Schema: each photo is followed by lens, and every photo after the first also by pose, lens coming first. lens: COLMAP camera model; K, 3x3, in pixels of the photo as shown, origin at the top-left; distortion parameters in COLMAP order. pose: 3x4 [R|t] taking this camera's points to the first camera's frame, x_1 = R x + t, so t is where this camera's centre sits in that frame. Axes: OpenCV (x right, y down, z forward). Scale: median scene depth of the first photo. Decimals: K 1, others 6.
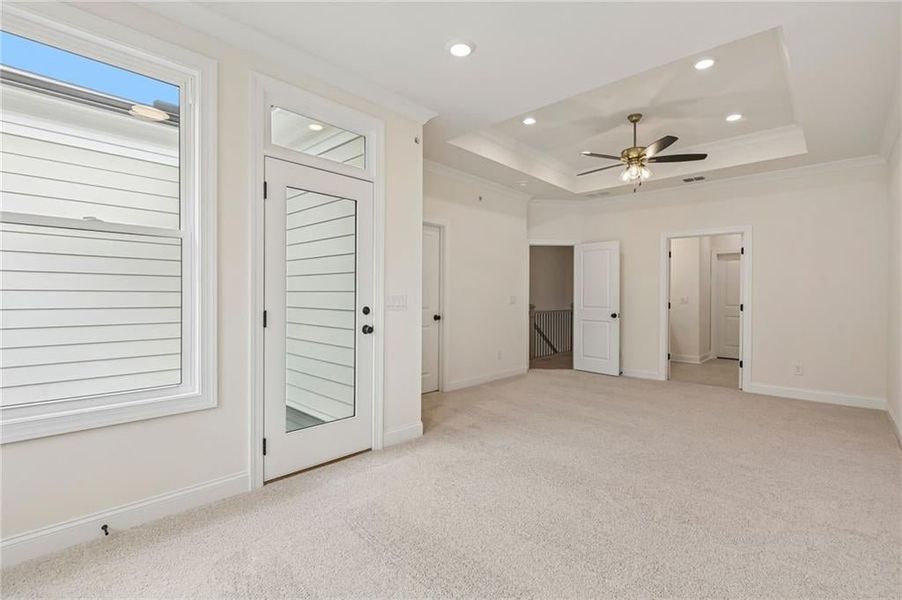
lens RADIAL K [[417.1, 0, 454.5], [0, 417.1, 295.9], [0, 0, 1]] dist [0.002693, -0.010056]
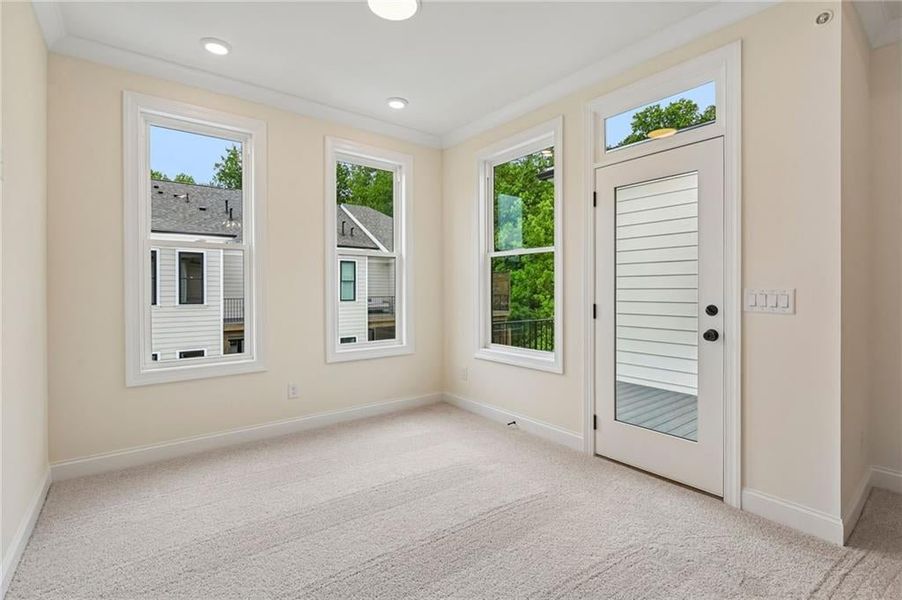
lens RADIAL K [[417.1, 0, 454.5], [0, 417.1, 295.9], [0, 0, 1]] dist [0.002693, -0.010056]
pose [[-0.155104, 0.002968, -0.987894, 0.658917], [-0.004184, 0.999985, 0.003661, 0.009298], [0.987889, 0.004701, -0.155089, 0.710646]]
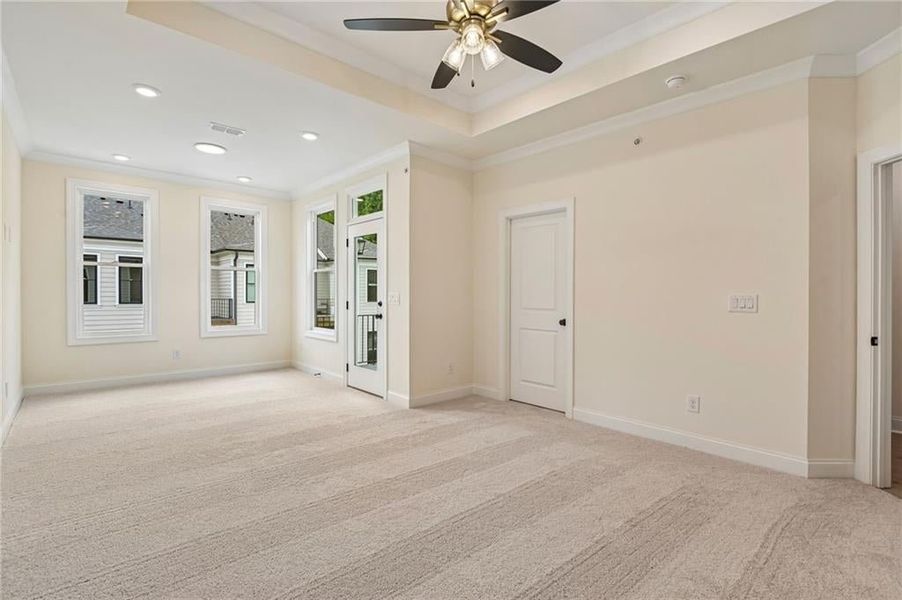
lens RADIAL K [[418.3, 0, 451.0], [0, 418.3, 300.0], [0, 0, 1]] dist [0.010567, -0.010272]
pose [[-0.082535, 0.003271, -0.996583, 1.388045], [-0.012459, 0.999913, 0.004314, 0.012388], [0.996510, 0.012773, -0.082487, 1.497033]]
